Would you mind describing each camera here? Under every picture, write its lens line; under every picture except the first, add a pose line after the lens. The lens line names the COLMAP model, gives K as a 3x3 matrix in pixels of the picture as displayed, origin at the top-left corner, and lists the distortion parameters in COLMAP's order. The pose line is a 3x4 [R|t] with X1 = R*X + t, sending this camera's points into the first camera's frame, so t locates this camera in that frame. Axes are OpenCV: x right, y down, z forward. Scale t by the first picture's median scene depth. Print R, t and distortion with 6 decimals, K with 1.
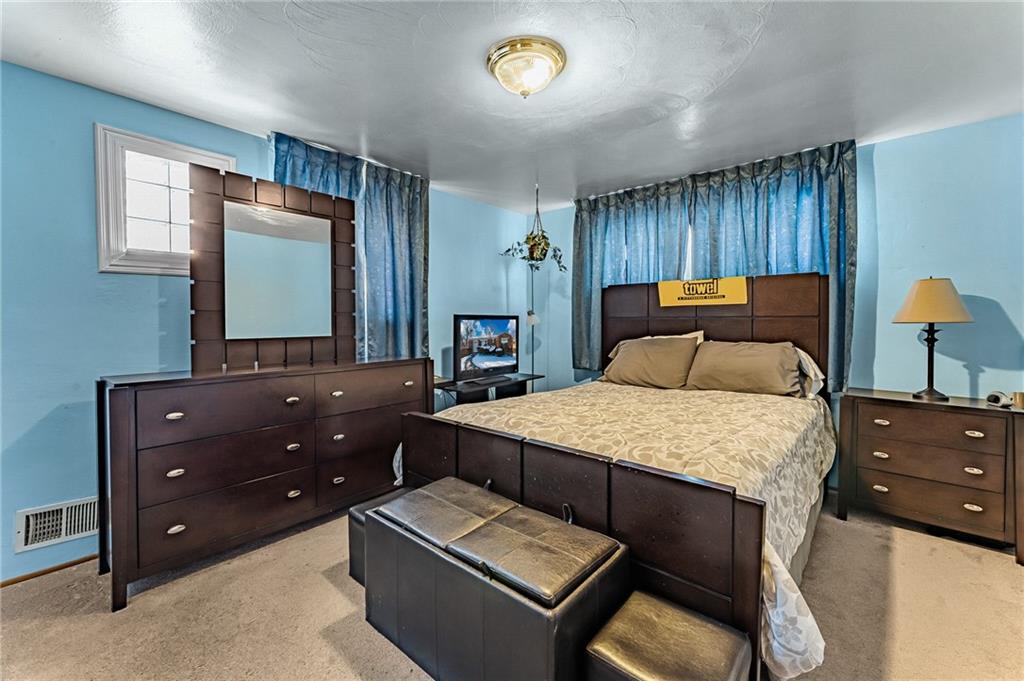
lens RADIAL K [[419.0, 0, 513.0], [0, 419.0, 340.7], [0, 0, 1]] dist [-0.000629, 0.000537]
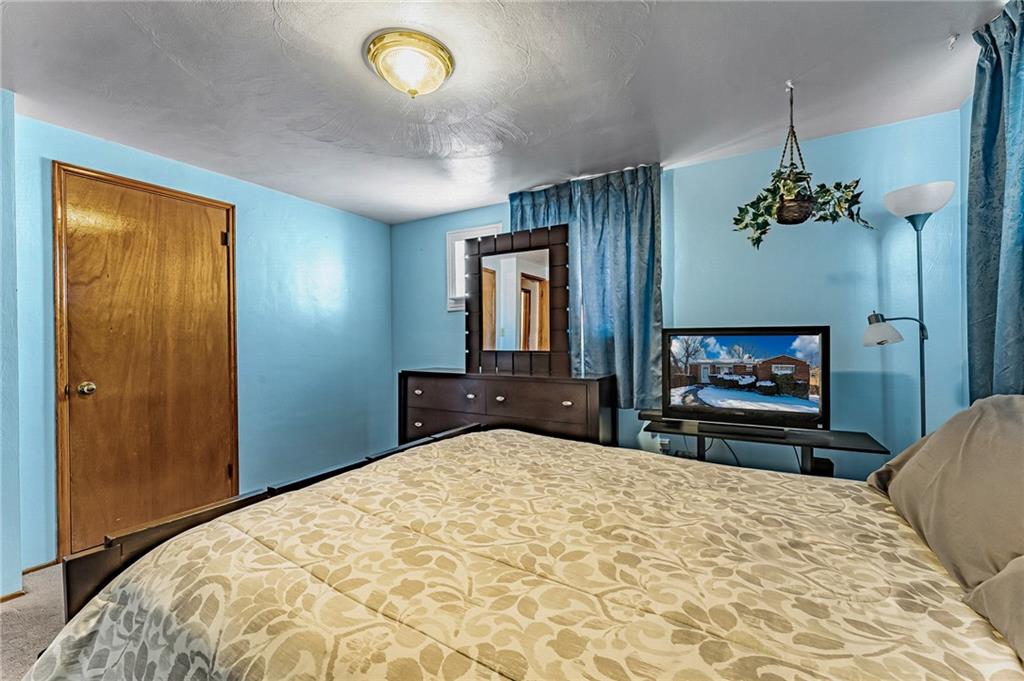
lens RADIAL K [[419.0, 0, 519.6], [0, 419.0, 346.0], [0, 0, 1]] dist [-0.000629, 0.000537]
pose [[0.187030, 0.025304, -0.982028, 0.548545], [-0.034845, 0.999210, 0.019110, -0.036014], [0.981736, 0.030645, 0.187764, 0.591703]]
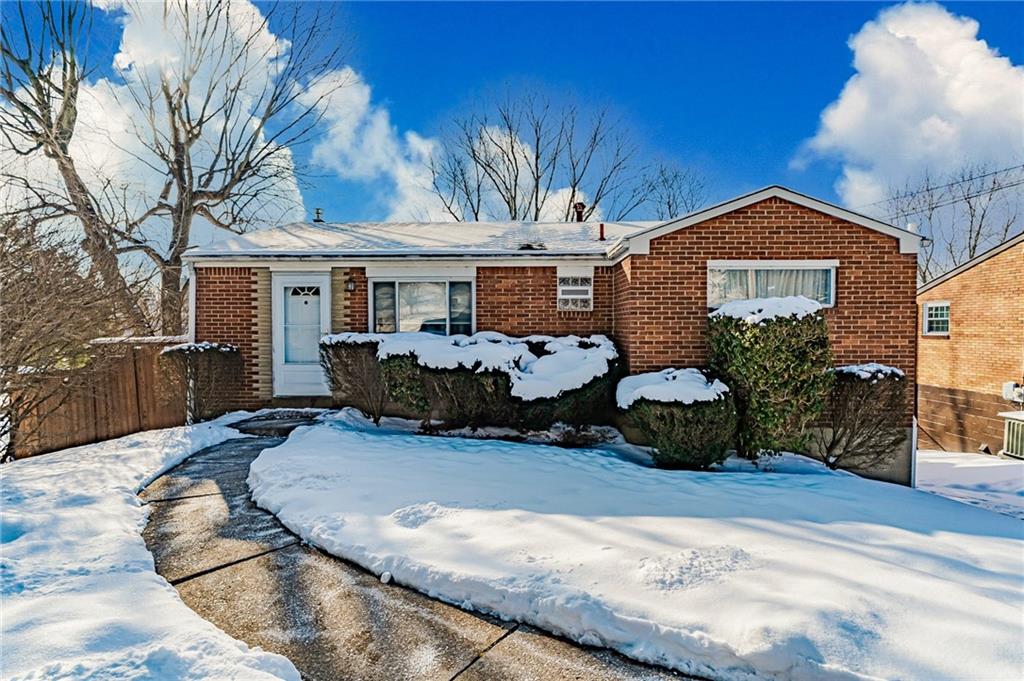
lens RADIAL K [[500.8, 0, 512.9], [0, 500.8, 338.4], [0, 0, 1]] dist [0.013068, 0.000214]
pose [[0.624572, 0.004552, -0.780954, 0.032971], [-0.039950, 0.998860, -0.026128, 0.016632], [0.779945, 0.047519, 0.624041, 1.002840]]
